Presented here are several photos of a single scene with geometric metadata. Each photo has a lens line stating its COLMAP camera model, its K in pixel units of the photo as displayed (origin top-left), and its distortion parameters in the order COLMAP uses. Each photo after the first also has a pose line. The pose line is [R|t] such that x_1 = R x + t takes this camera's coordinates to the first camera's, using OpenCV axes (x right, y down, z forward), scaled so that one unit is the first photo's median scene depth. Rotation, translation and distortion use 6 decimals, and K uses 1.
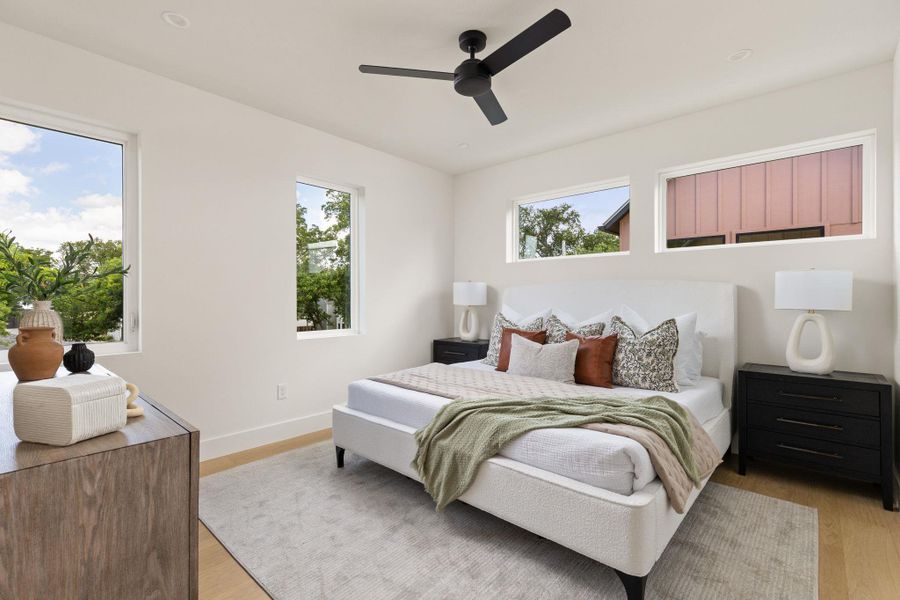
lens RADIAL K [[408.0, 0, 428.2], [0, 408.0, 297.3], [0, 0, 1]] dist [0.005704, -0.001512]
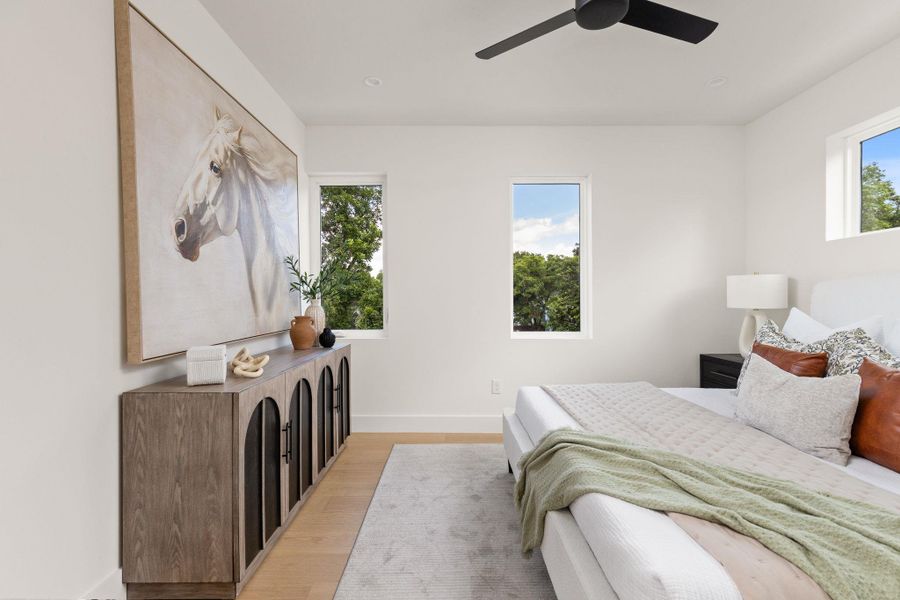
lens RADIAL K [[408.0, 0, 447.3], [0, 408.0, 299.0], [0, 0, 1]] dist [0.005704, -0.001512]
pose [[0.683010, 0.005584, -0.730387, 0.558959], [-0.001254, 0.999978, 0.006473, -0.001581], [0.730408, -0.003505, 0.683002, 0.340088]]
